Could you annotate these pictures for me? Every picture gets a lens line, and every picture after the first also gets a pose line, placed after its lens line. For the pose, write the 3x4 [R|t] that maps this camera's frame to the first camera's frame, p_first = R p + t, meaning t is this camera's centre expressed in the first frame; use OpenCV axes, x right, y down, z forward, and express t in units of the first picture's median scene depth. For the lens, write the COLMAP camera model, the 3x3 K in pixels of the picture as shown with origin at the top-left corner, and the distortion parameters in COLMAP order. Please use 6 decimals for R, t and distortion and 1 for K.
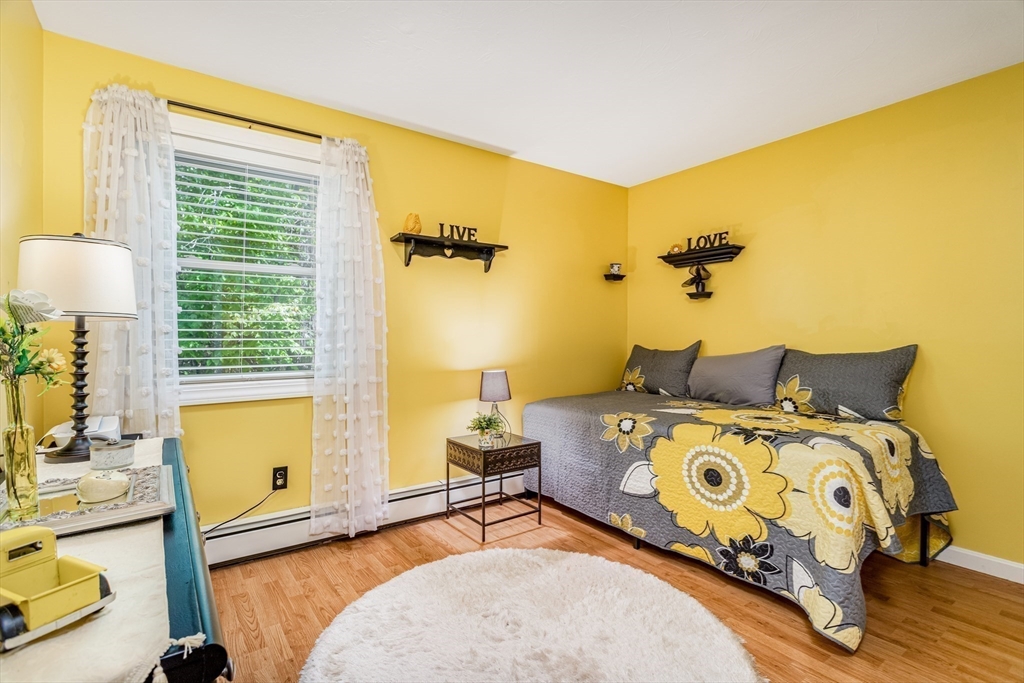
lens RADIAL K [[486.3, 0, 512.0], [0, 486.3, 341.5], [0, 0, 1]] dist [-0.001087, 0.000059]
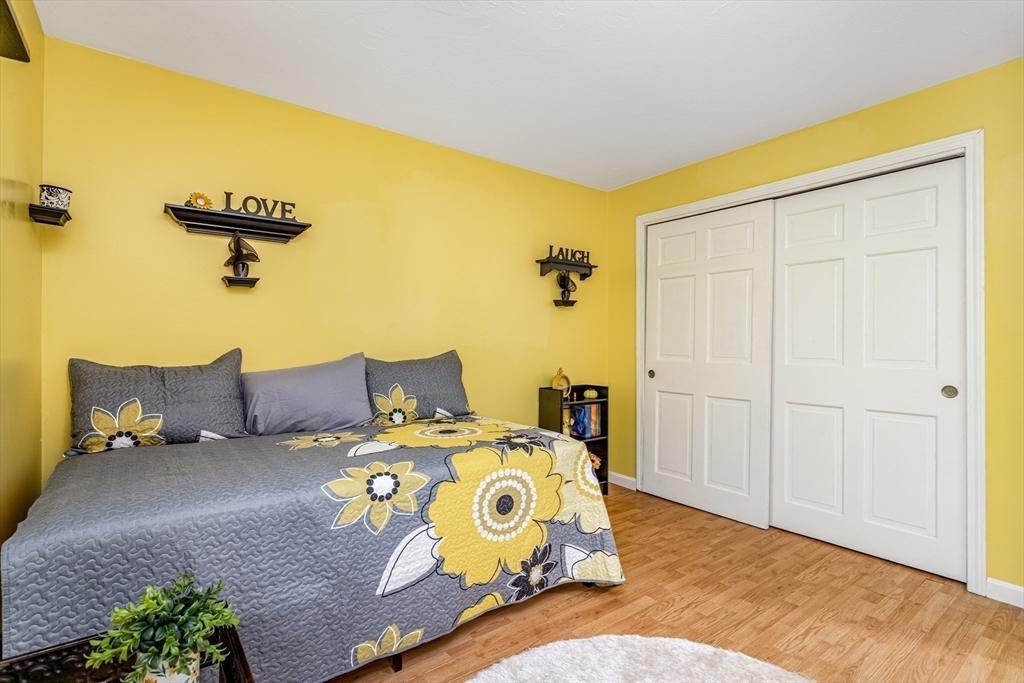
lens RADIAL K [[486.3, 0, 512.0], [0, 486.3, 341.5], [0, 0, 1]] dist [-0.001087, 0.000059]
pose [[-0.015147, 0.003007, 0.999881, -0.415573], [0.005524, 0.999980, -0.002924, -0.011446], [-0.999870, 0.005479, -0.015164, 0.888983]]
